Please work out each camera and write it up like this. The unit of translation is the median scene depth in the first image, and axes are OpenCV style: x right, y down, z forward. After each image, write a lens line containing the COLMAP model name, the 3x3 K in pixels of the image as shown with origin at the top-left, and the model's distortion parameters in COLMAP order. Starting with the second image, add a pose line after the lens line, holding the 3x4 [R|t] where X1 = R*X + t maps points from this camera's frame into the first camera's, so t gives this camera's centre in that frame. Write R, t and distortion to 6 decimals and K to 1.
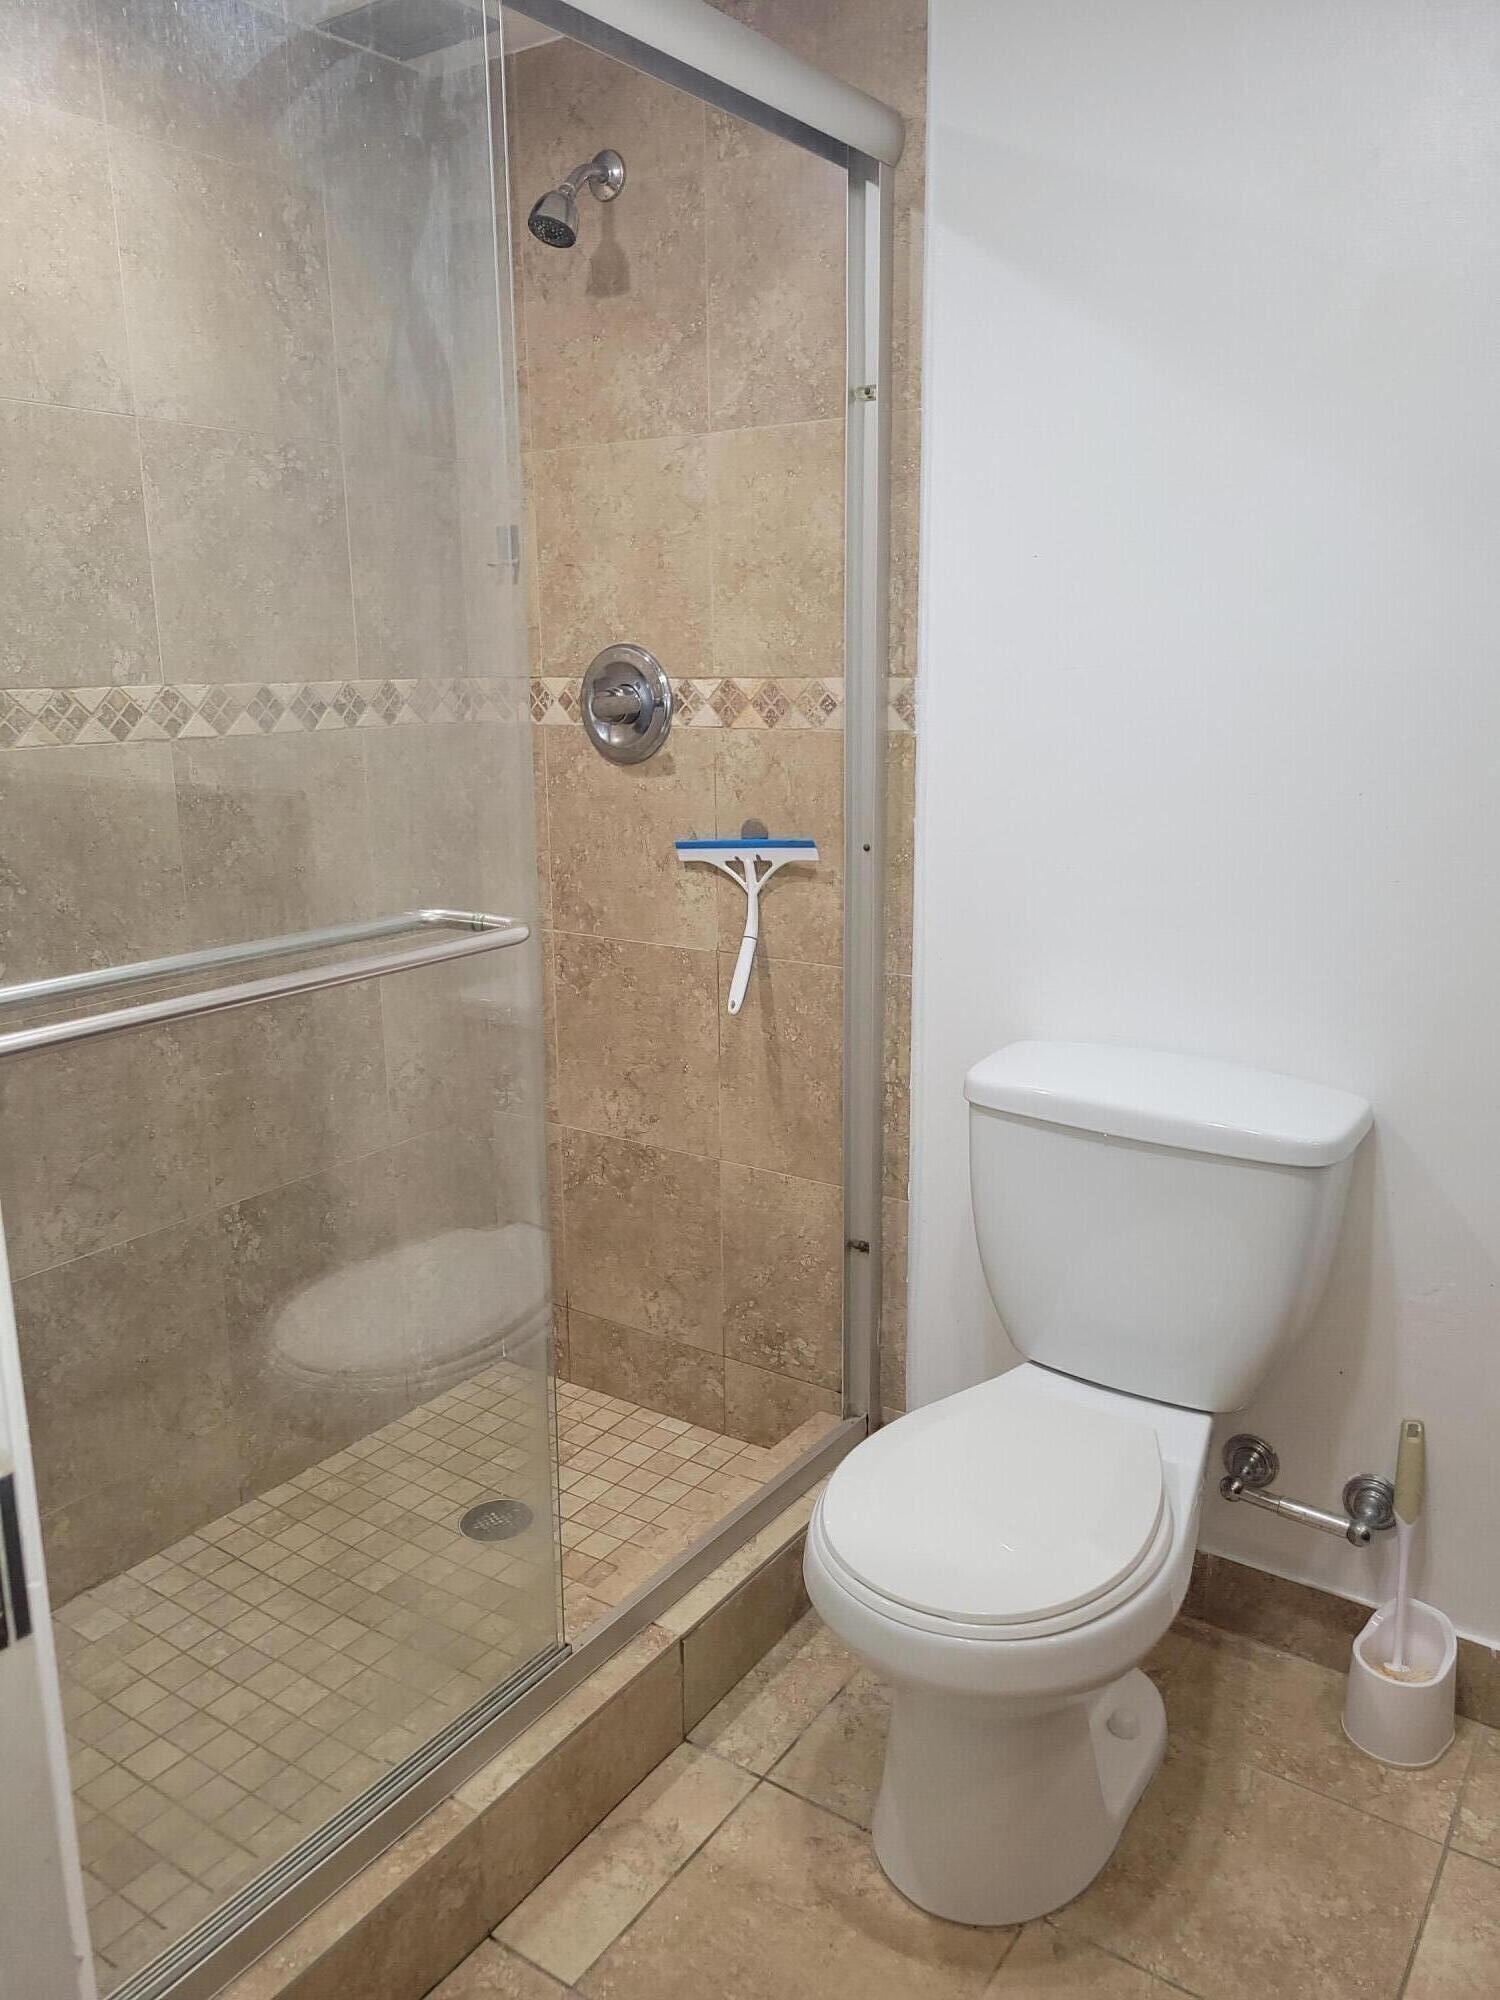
lens RADIAL K [[1494.4, 0, 755.3], [0, 1494.4, 1034.5], [0, 0, 1]] dist [0.040453, -0.040861]
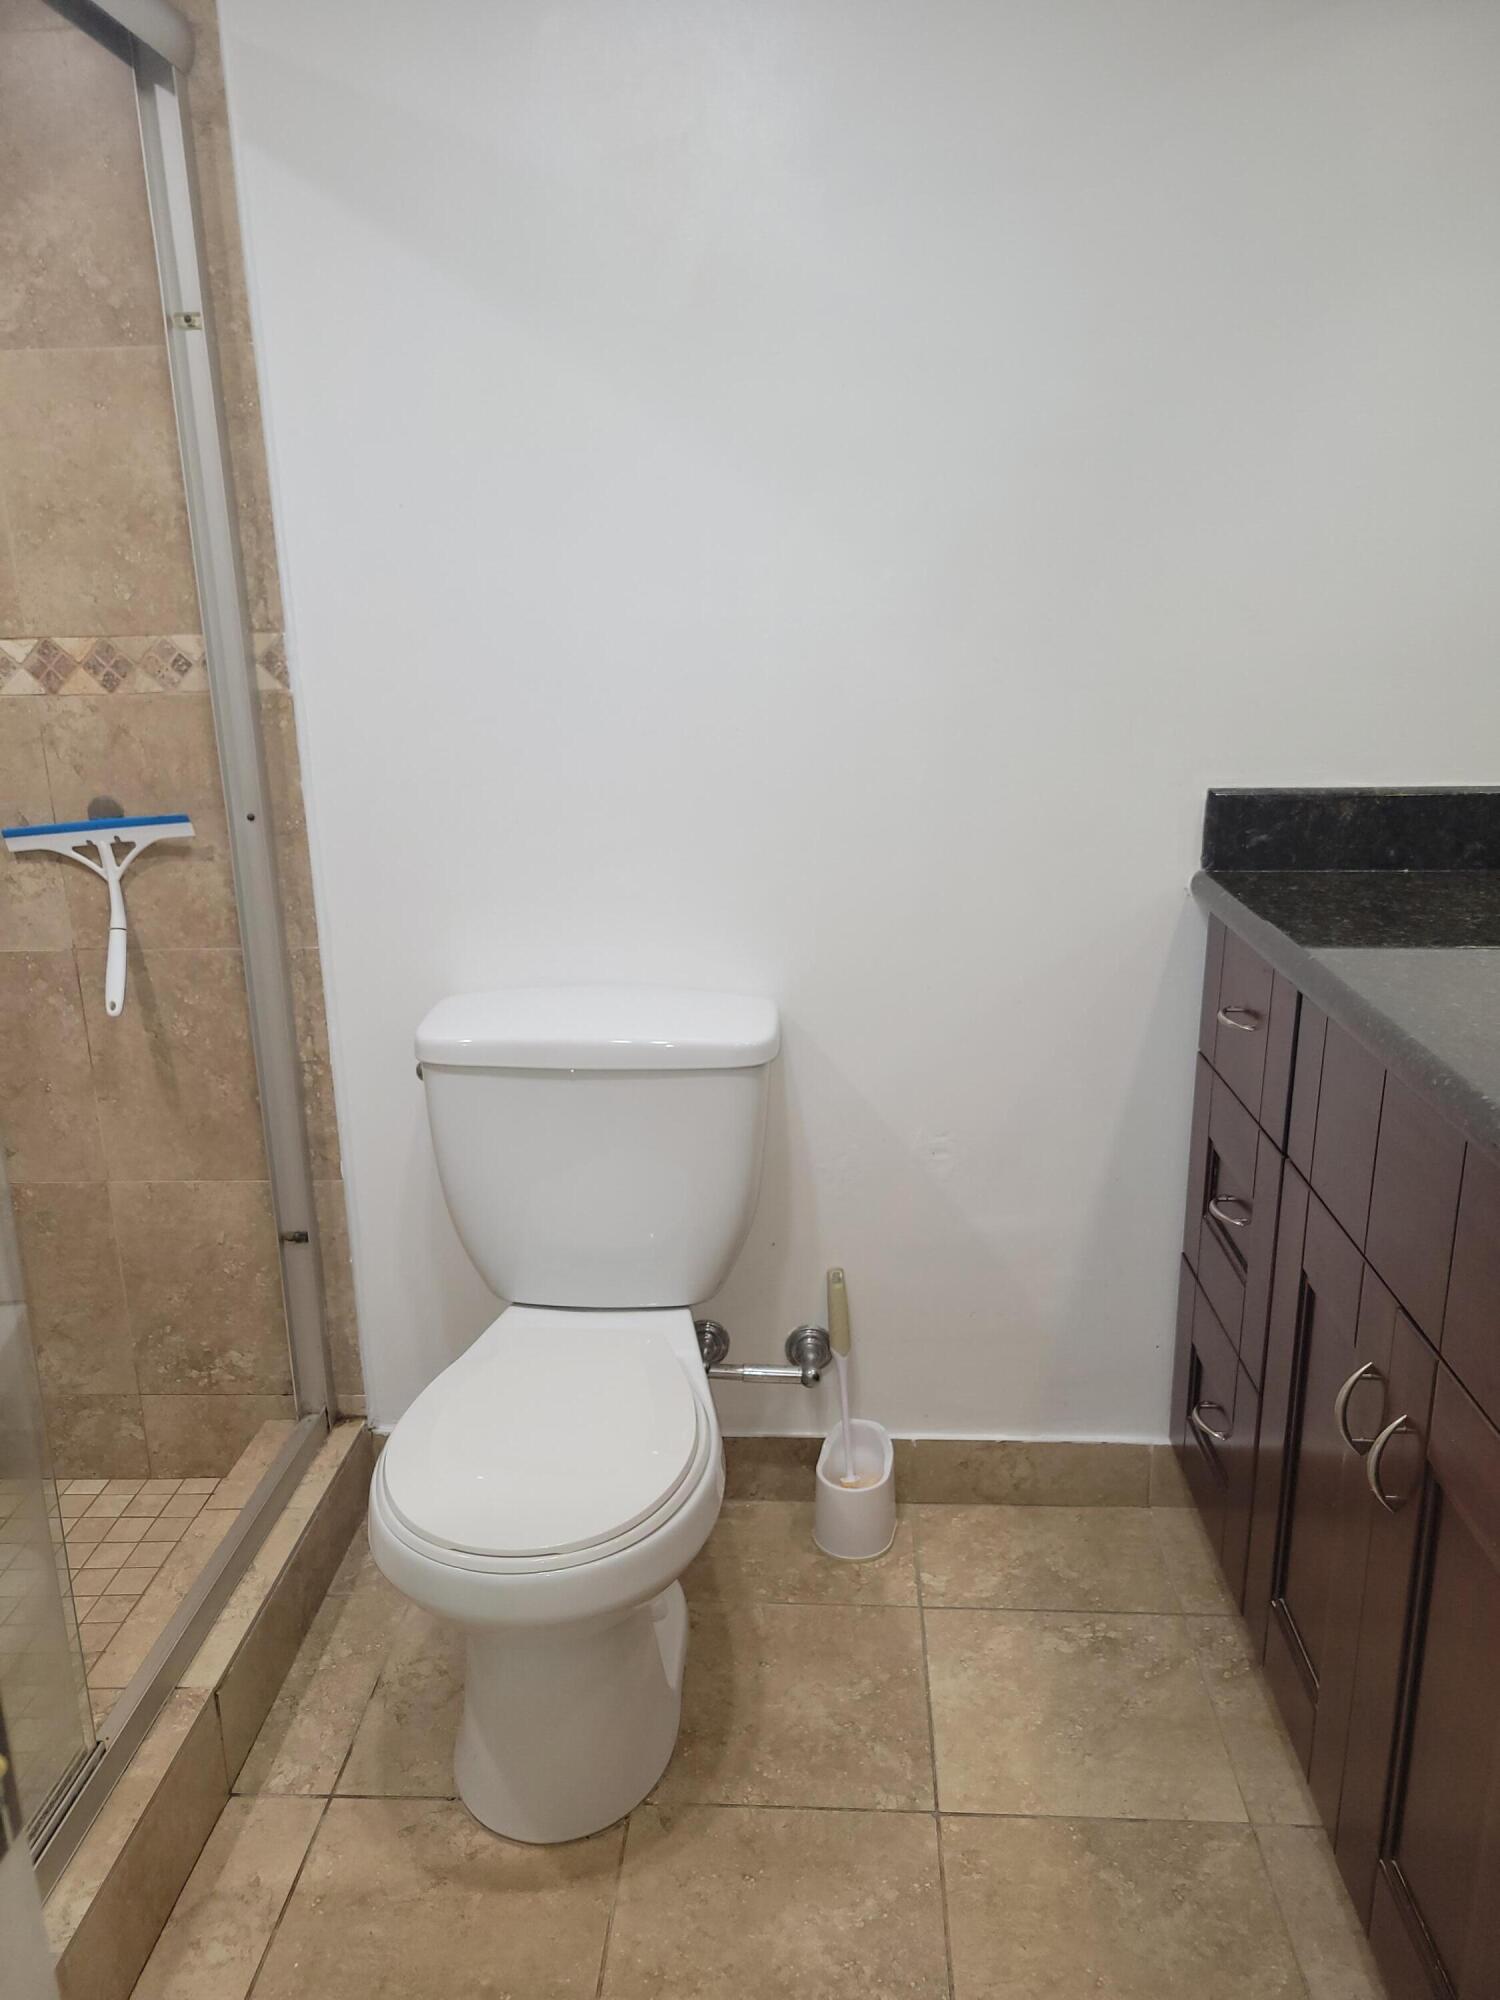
lens RADIAL K [[1494.4, 0, 743.6], [0, 1494.4, 1055.2], [0, 0, 1]] dist [0.040453, -0.040861]
pose [[0.849418, -0.163447, 0.501771, -0.170342], [0.144798, 0.986520, 0.076231, -0.005216], [-0.507467, 0.007903, 0.861635, 0.036943]]
